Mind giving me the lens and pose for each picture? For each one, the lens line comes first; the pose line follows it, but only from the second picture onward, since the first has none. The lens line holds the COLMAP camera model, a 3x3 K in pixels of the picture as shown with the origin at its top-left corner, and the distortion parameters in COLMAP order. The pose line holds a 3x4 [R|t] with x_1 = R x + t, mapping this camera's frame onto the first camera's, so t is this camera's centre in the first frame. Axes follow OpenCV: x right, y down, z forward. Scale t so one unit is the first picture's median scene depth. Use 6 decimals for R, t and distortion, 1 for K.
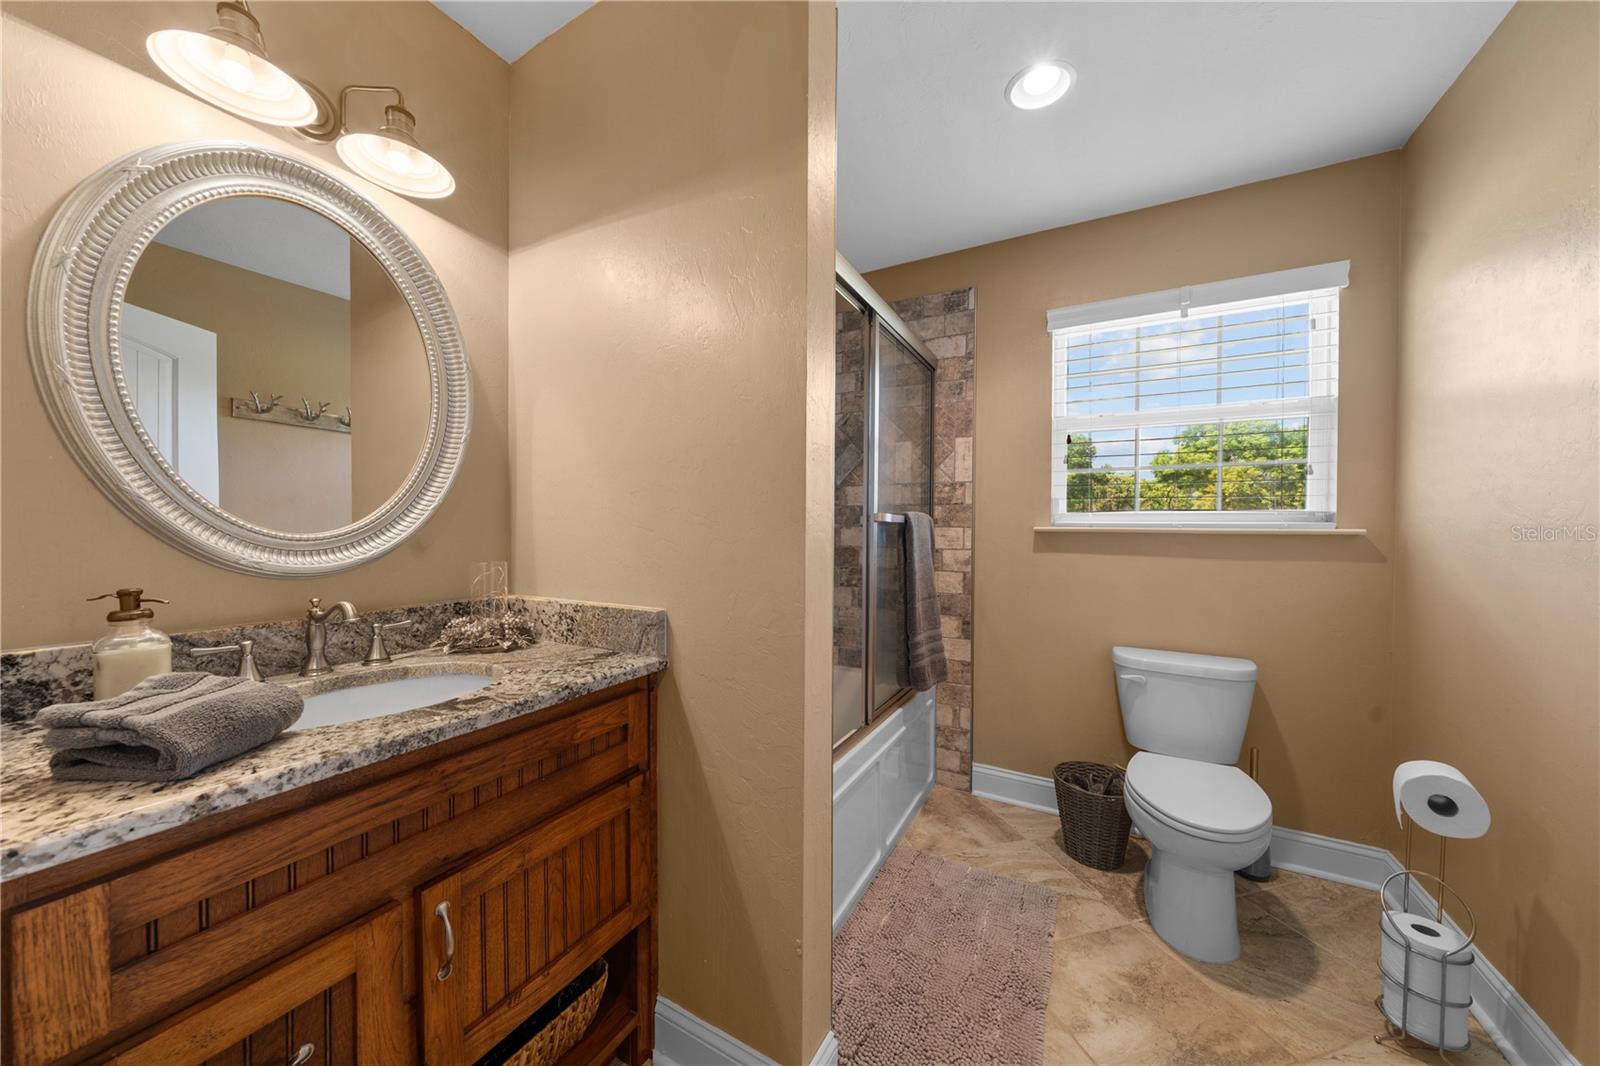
lens RADIAL K [[549.6, 0, 773.0], [0, 549.6, 539.7], [0, 0, 1]] dist [-0.004648, 0.000491]
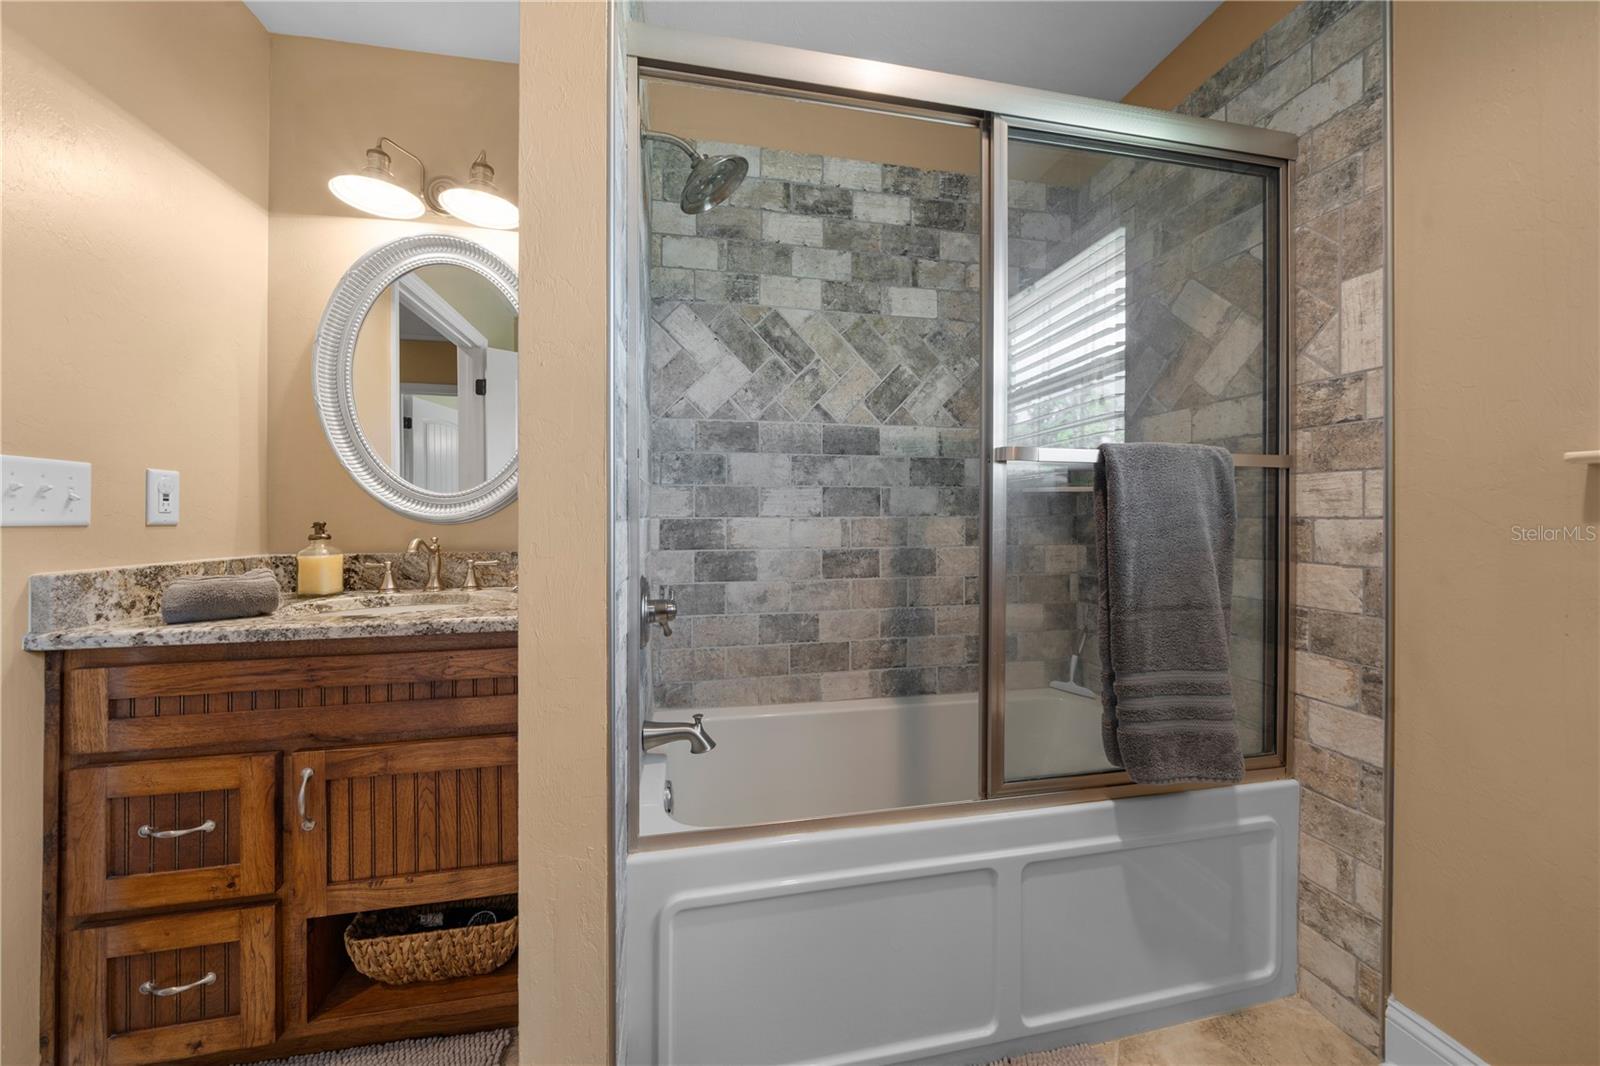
lens RADIAL K [[549.6, 0, 795.3], [0, 549.6, 518.8], [0, 0, 1]] dist [-0.004648, 0.000491]
pose [[0.662260, -0.001038, -0.749273, 0.868014], [-0.010658, 0.999885, -0.010805, 0.066412], [0.749198, 0.015142, 0.662173, 0.786760]]
